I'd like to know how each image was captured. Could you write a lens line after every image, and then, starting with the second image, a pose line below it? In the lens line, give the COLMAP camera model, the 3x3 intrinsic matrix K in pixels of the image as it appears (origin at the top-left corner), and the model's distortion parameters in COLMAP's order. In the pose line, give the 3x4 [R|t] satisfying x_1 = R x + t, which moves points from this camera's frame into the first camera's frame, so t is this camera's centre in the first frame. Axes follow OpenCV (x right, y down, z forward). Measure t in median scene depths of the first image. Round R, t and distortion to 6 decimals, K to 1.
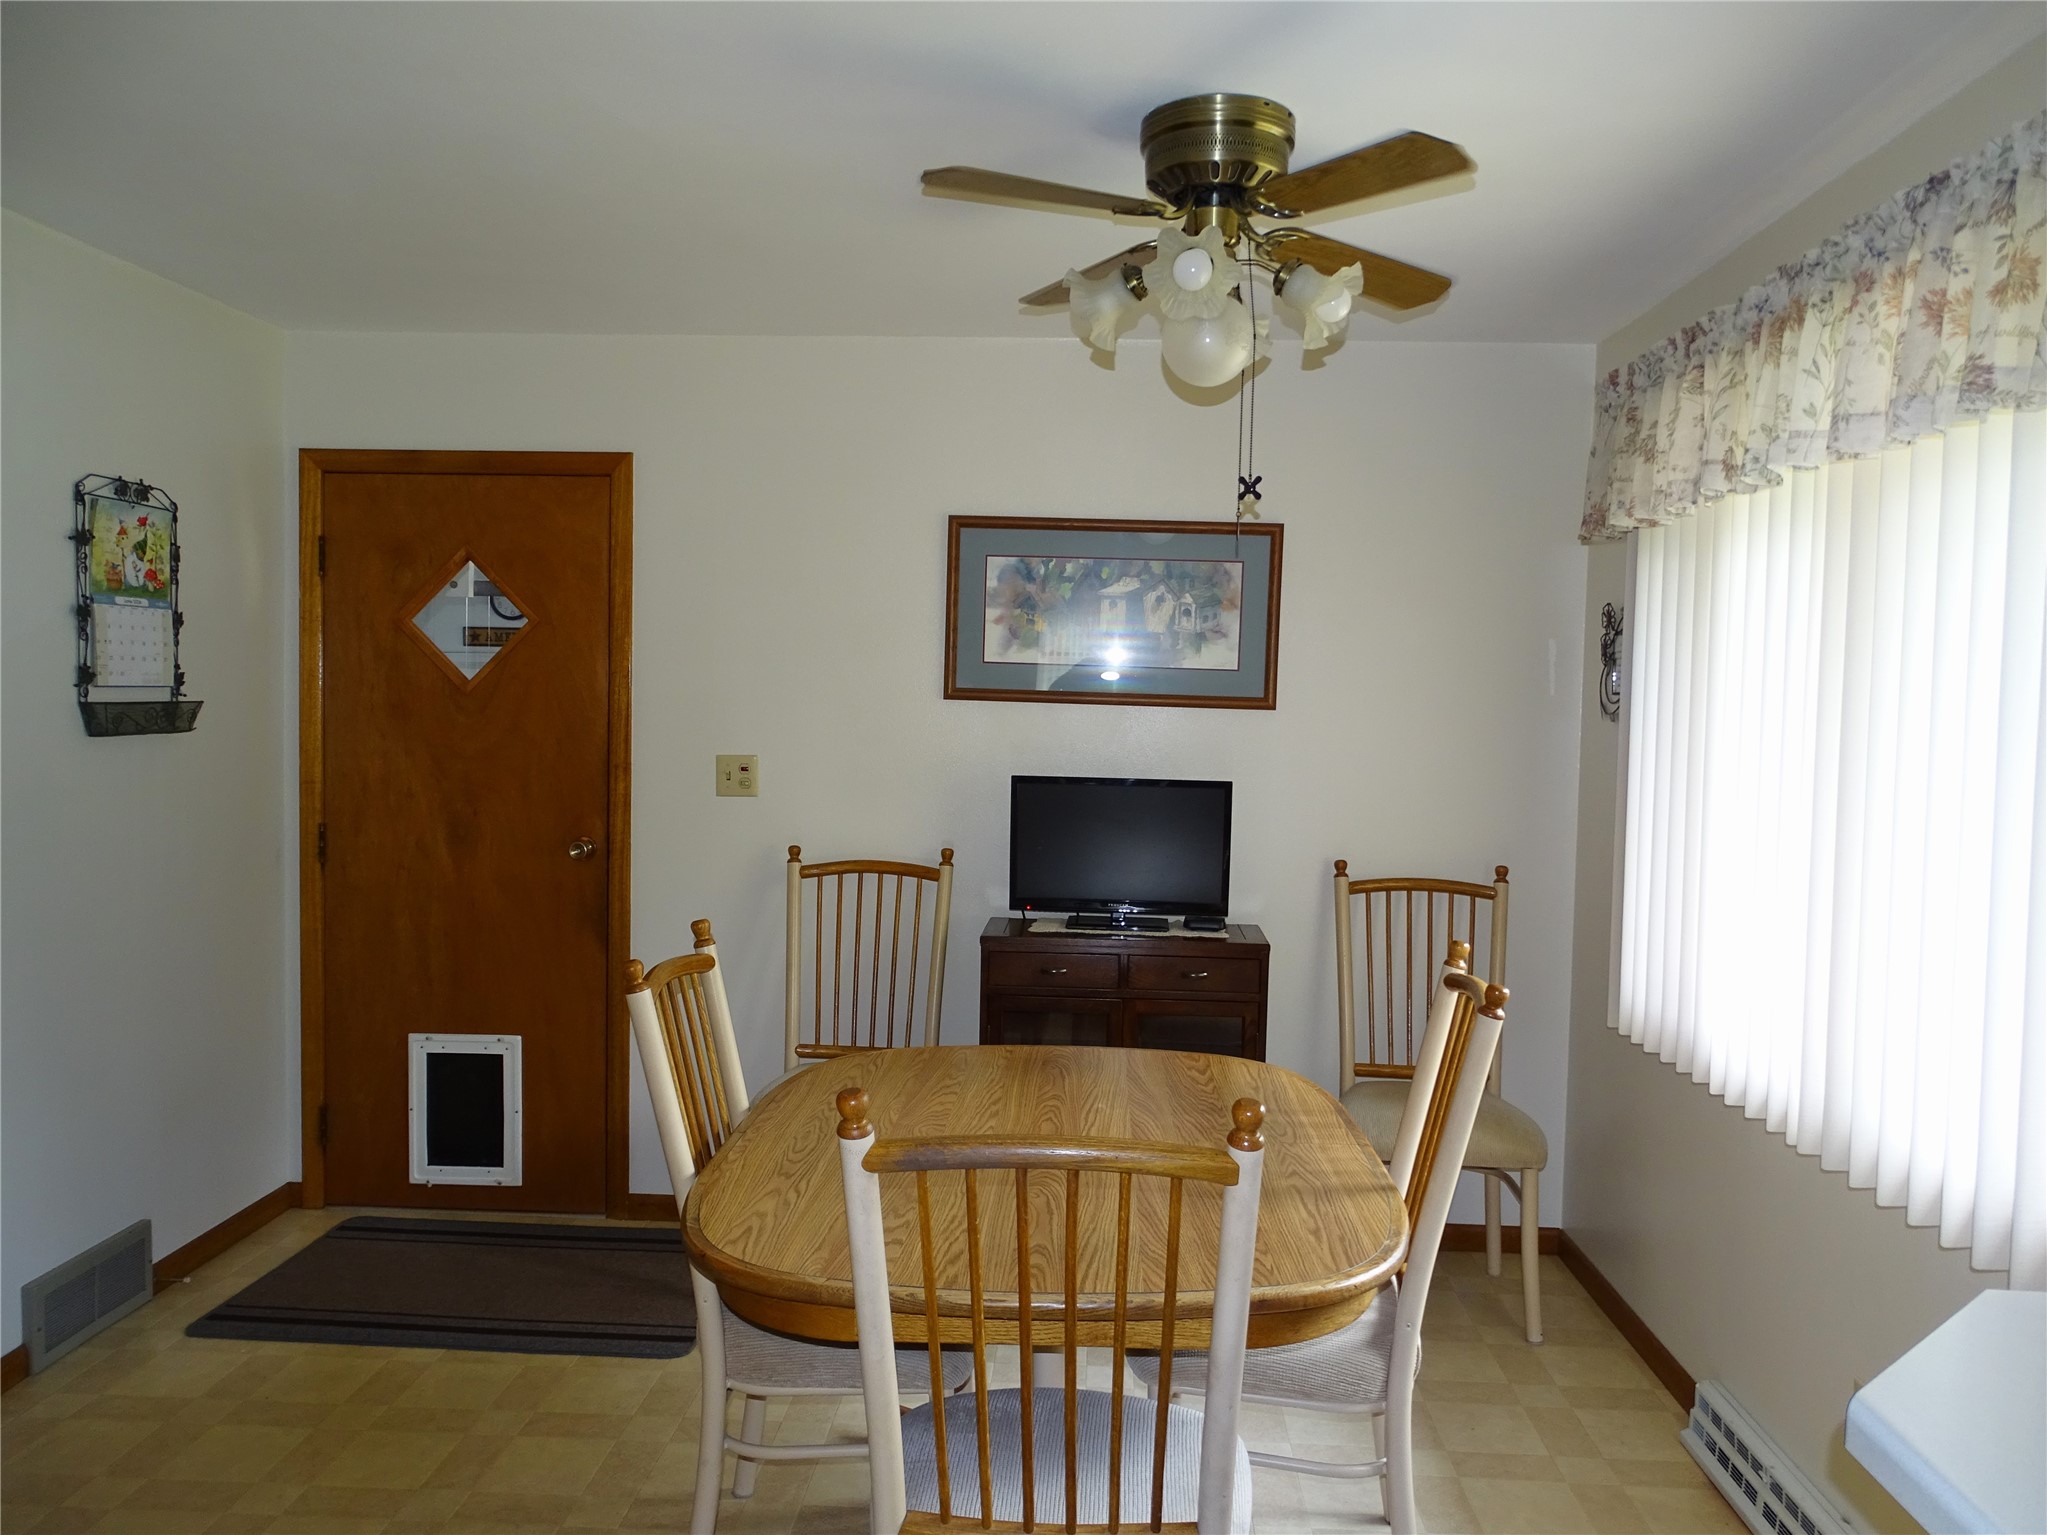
lens RADIAL K [[1452.8, 0, 1030.8], [0, 1452.8, 778.8], [0, 0, 1]] dist [0.000604, -0.008017]
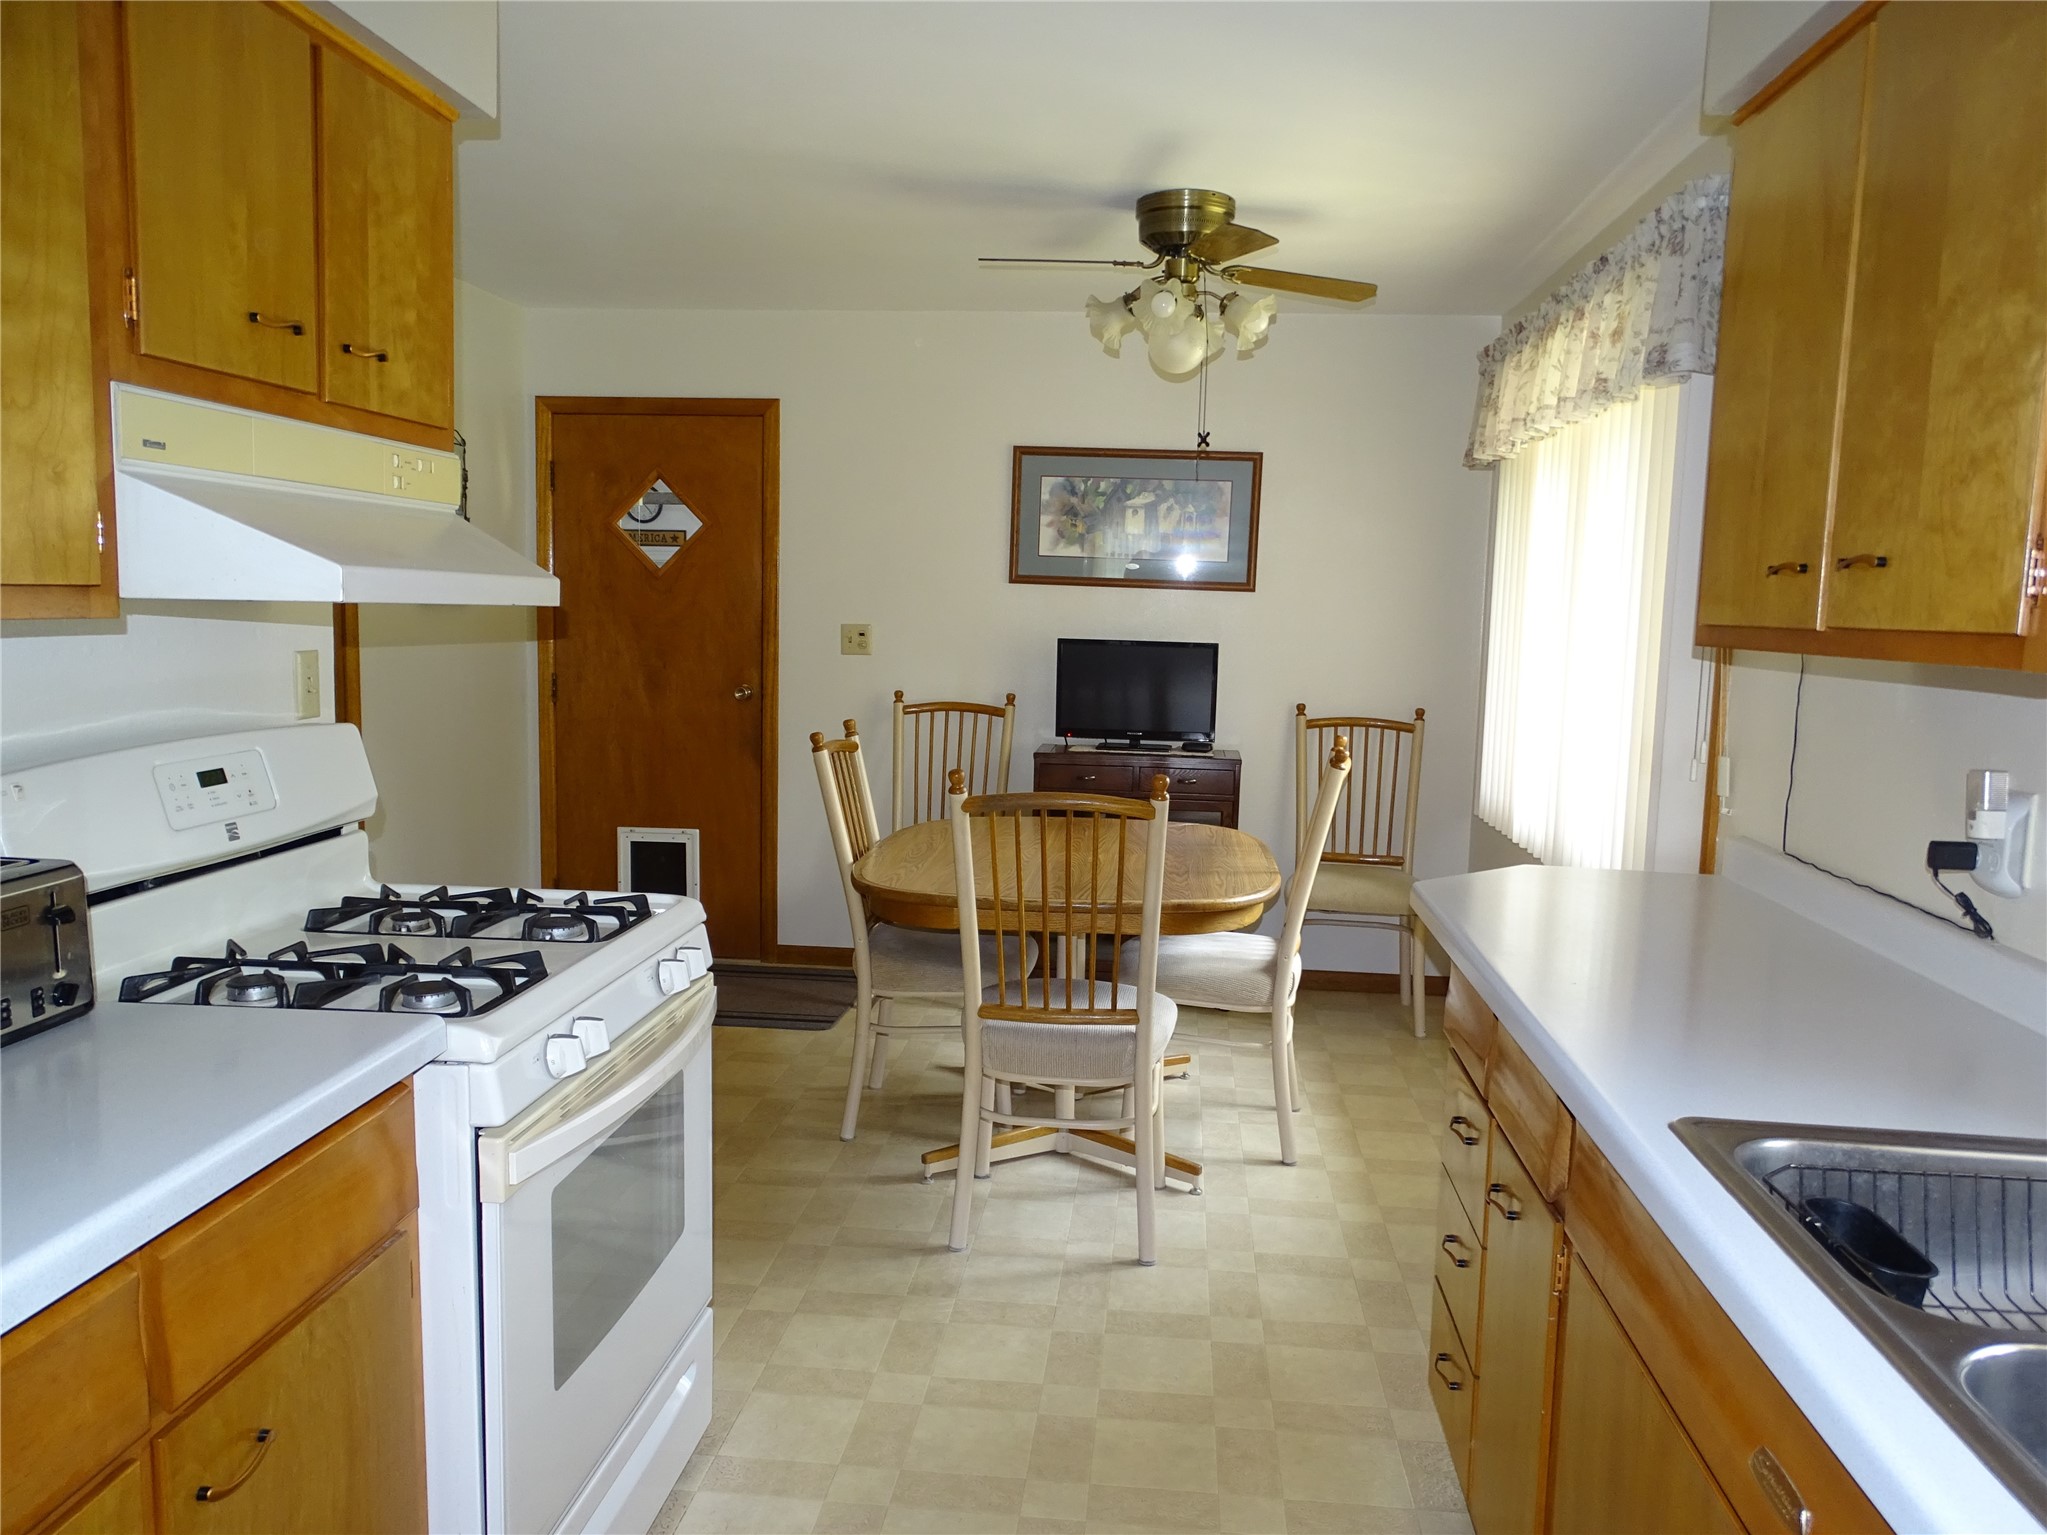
lens RADIAL K [[1452.8, 0, 1018.2], [0, 1452.8, 768.9], [0, 0, 1]] dist [0.000604, -0.008017]
pose [[0.998391, 0.011448, -0.055532, 0.026700], [-0.008212, 0.998274, 0.058144, 0.040462], [0.056102, -0.057594, 0.996763, -0.368953]]
